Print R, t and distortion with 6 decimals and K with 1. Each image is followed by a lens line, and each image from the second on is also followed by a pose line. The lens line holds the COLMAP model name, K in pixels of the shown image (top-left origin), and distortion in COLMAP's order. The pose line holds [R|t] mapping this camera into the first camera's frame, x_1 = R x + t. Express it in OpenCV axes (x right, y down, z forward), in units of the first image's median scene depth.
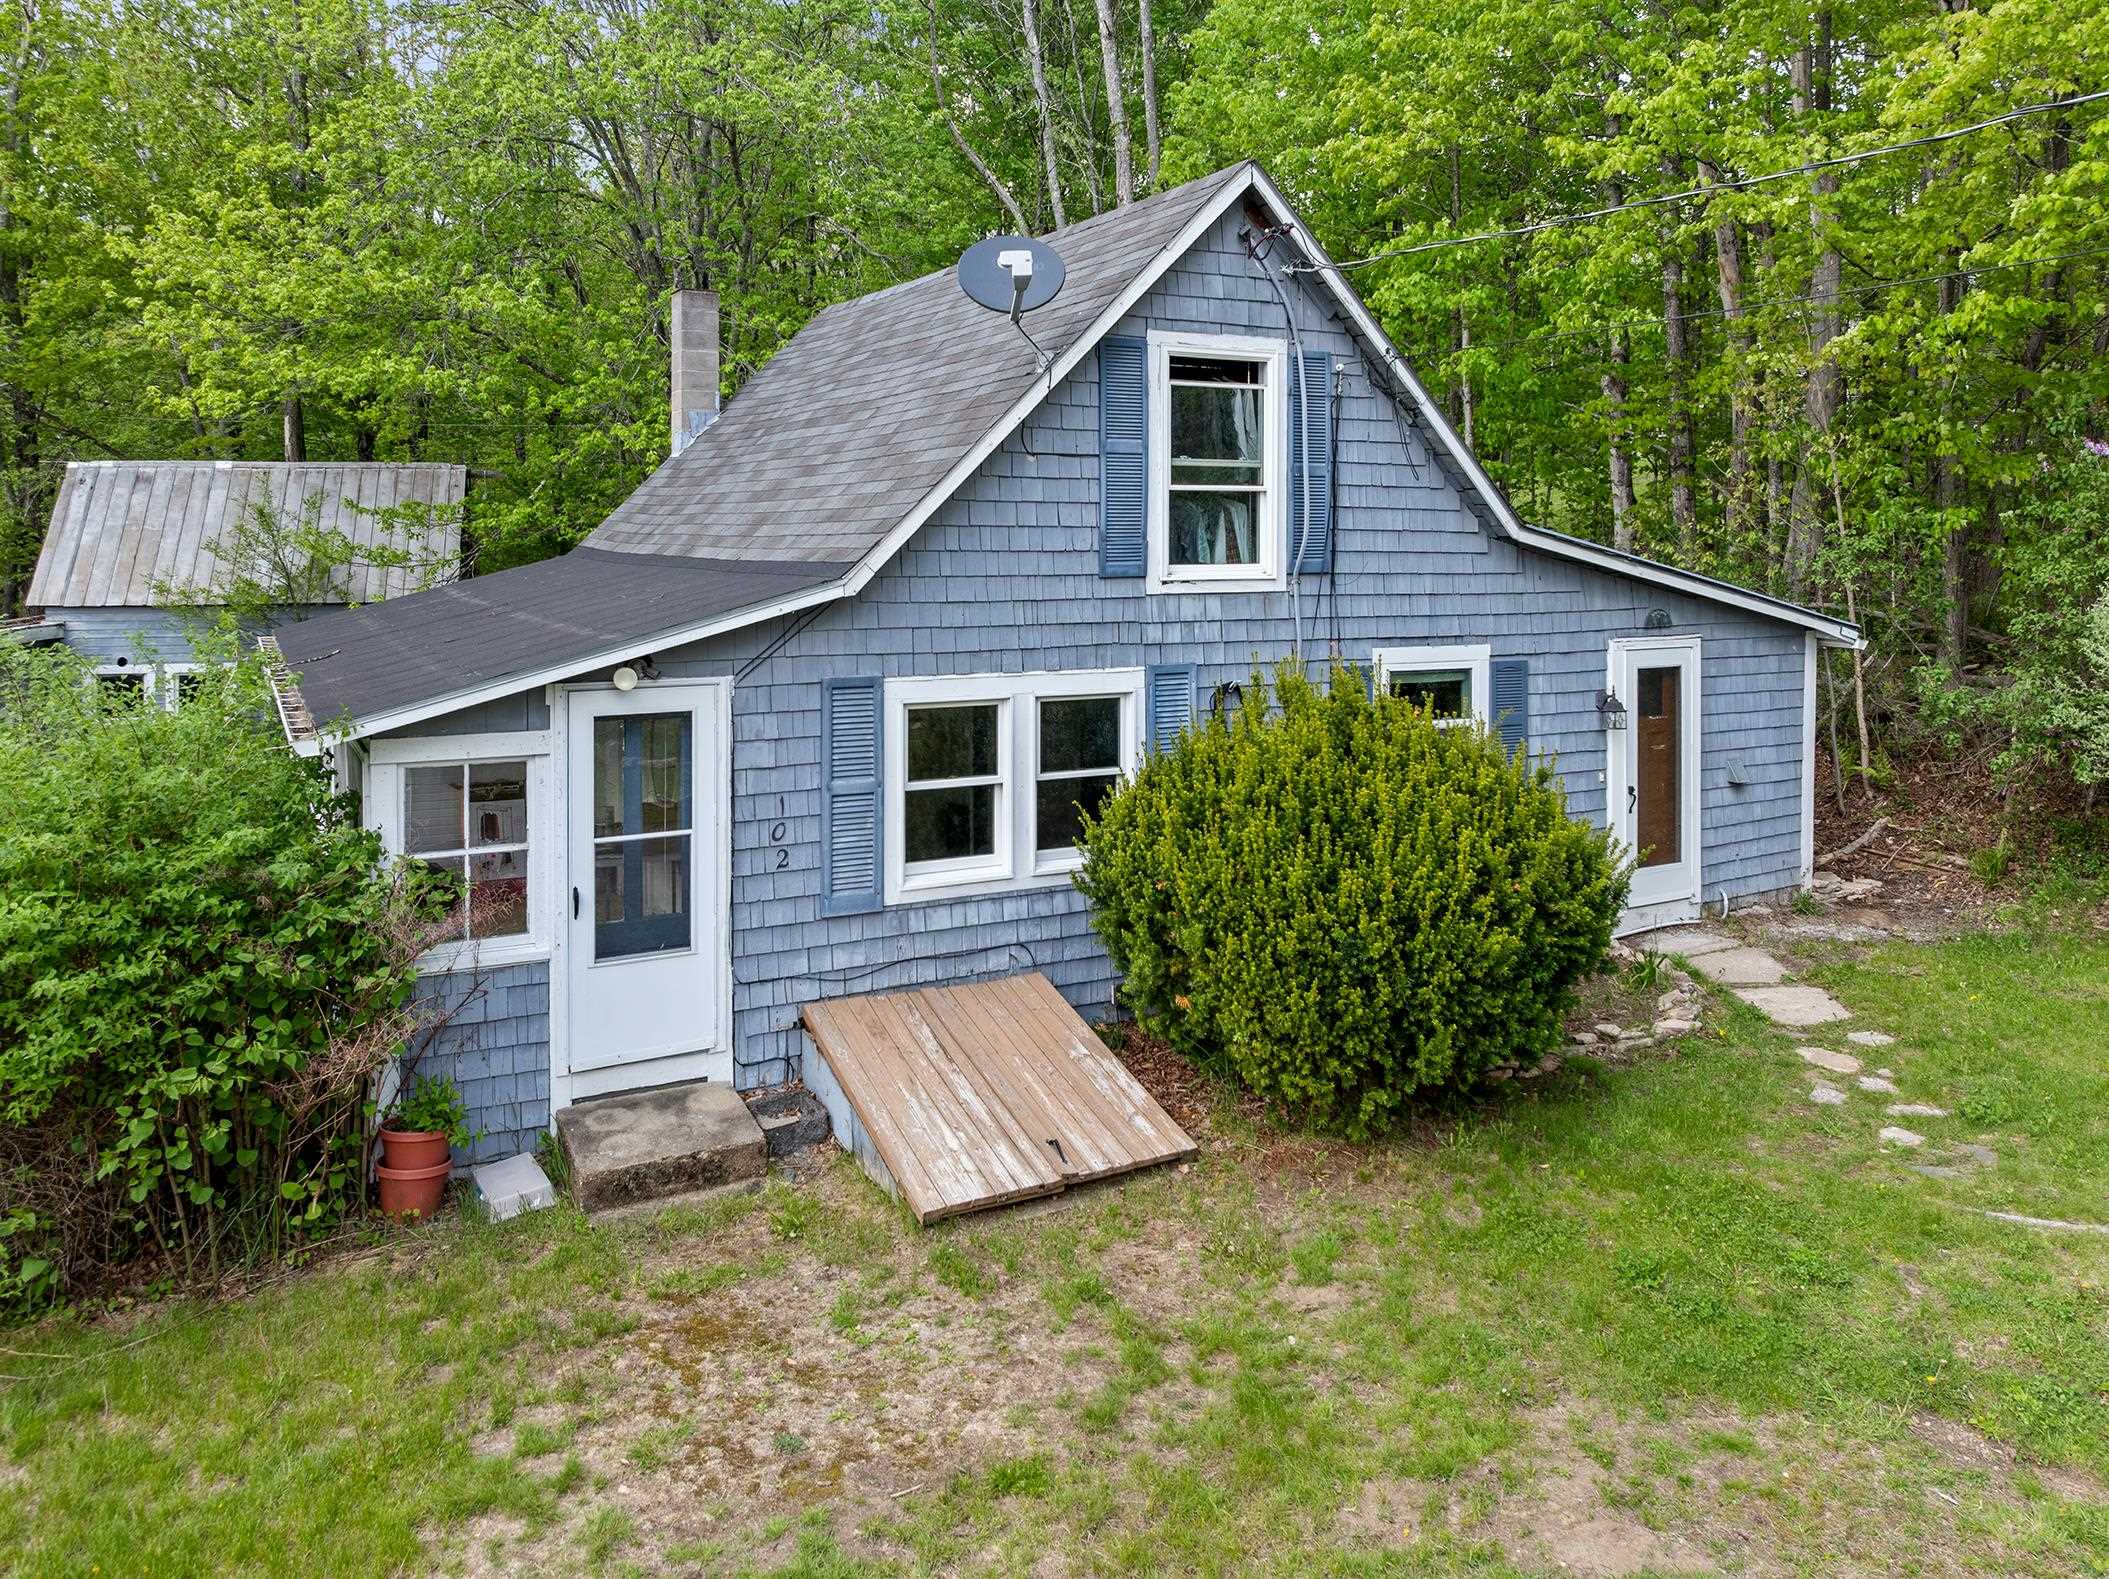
lens RADIAL K [[1568.1, 0, 1061.2], [0, 1568.1, 522.8], [0, 0, 1]] dist [-0.023338, 0.001796]
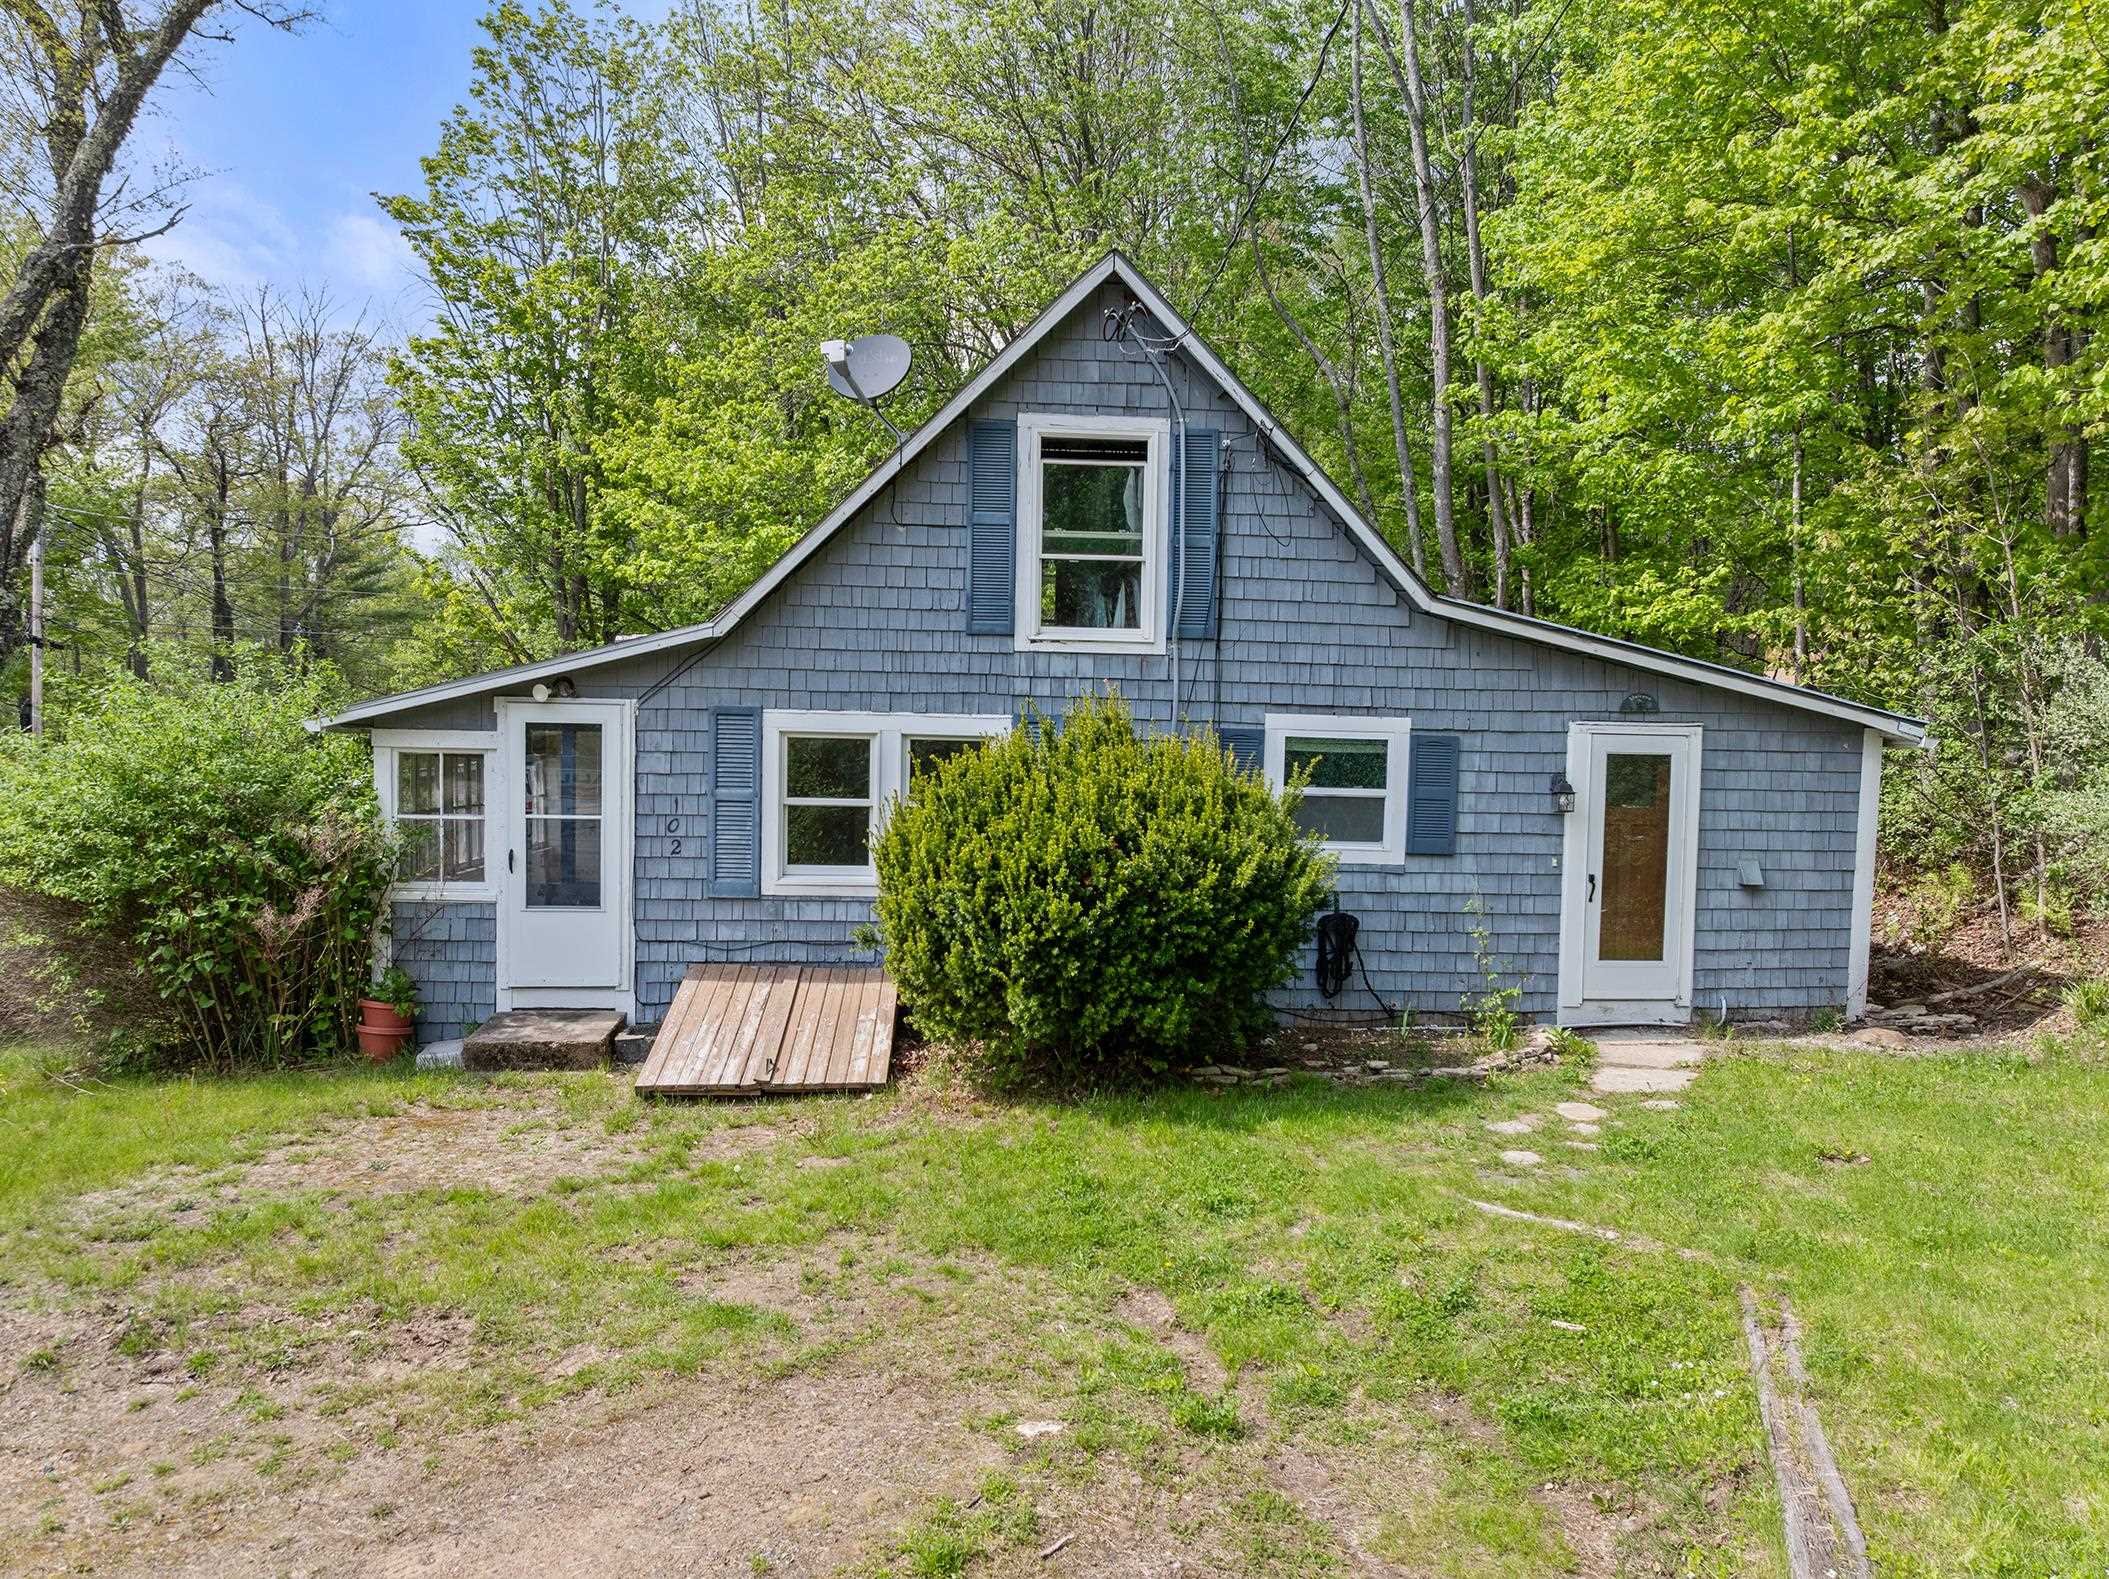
lens RADIAL K [[1537.1, 0, 1051.0], [0, 1537.1, 827.5], [0, 0, 1]] dist [-0.029058, -0.005510]
pose [[0.910303, 0.037805, -0.412213, 0.550128], [-0.016473, 0.998340, 0.055180, 0.113374], [0.413615, -0.043440, 0.909415, -0.002020]]
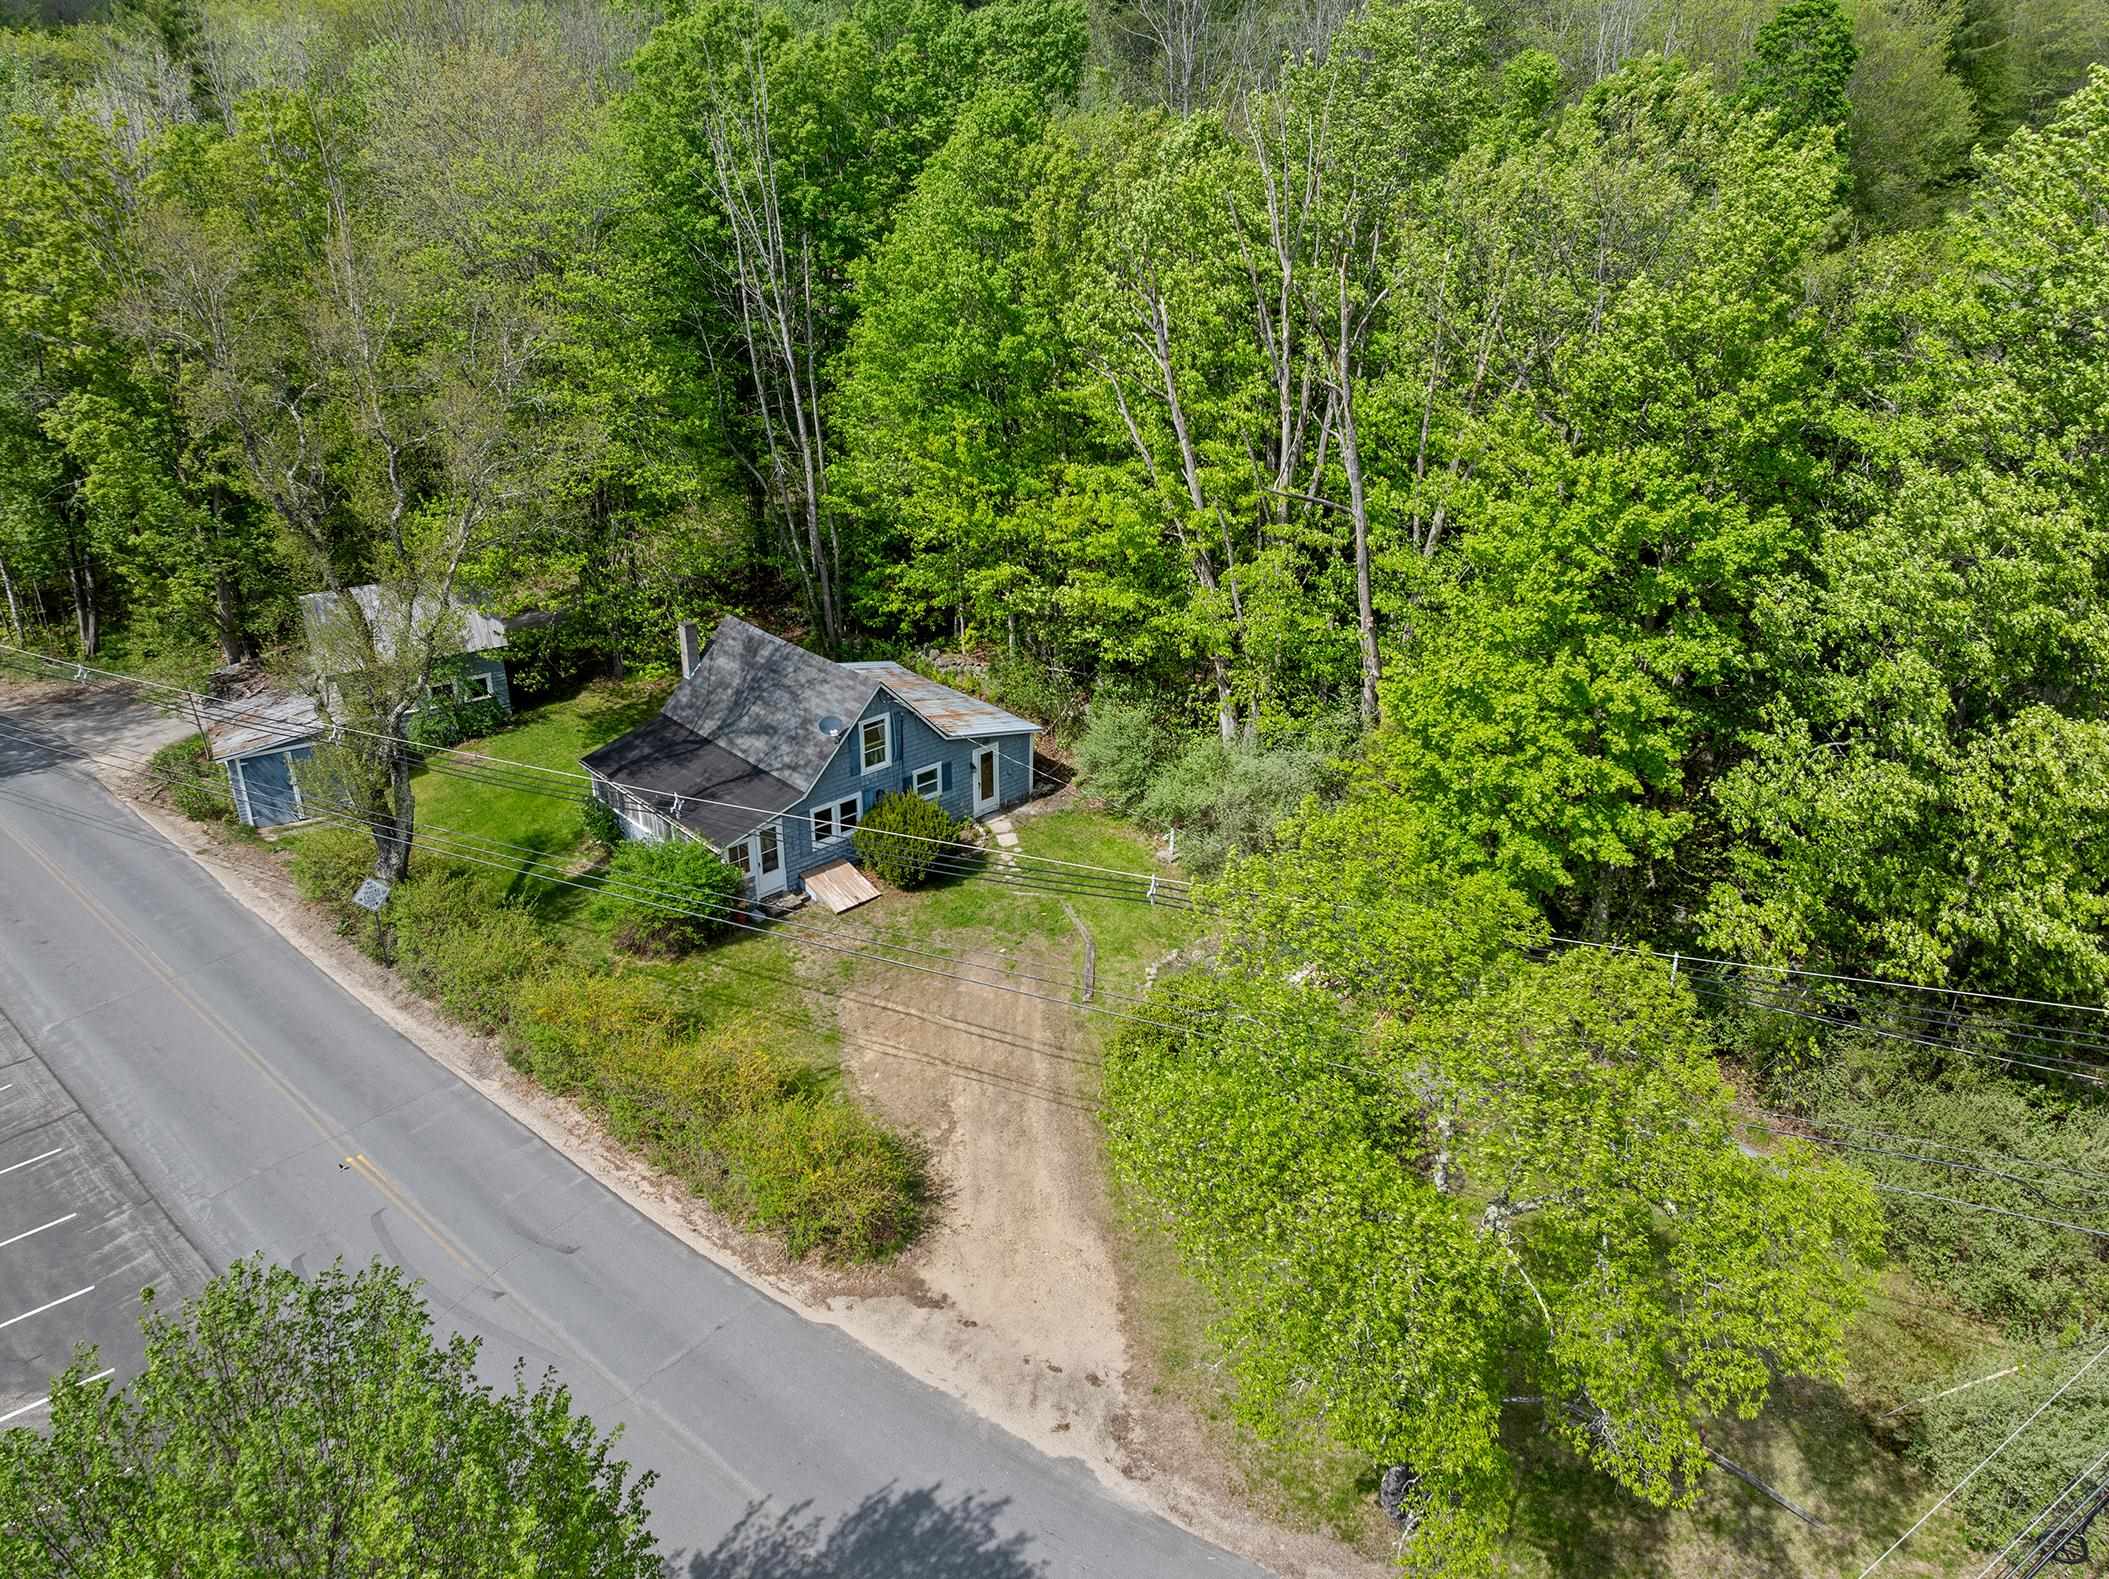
lens RADIAL K [[1516.6, 0, 1054.5], [0, 1516.6, 789.5], [0, 0, 1]] dist [-0.030158, 0.000106]
pose [[0.967107, -0.103247, 0.232474, -0.427477], [-0.007806, 0.901444, 0.432826, -1.821793], [-0.254251, -0.420404, 0.870986, -2.960381]]
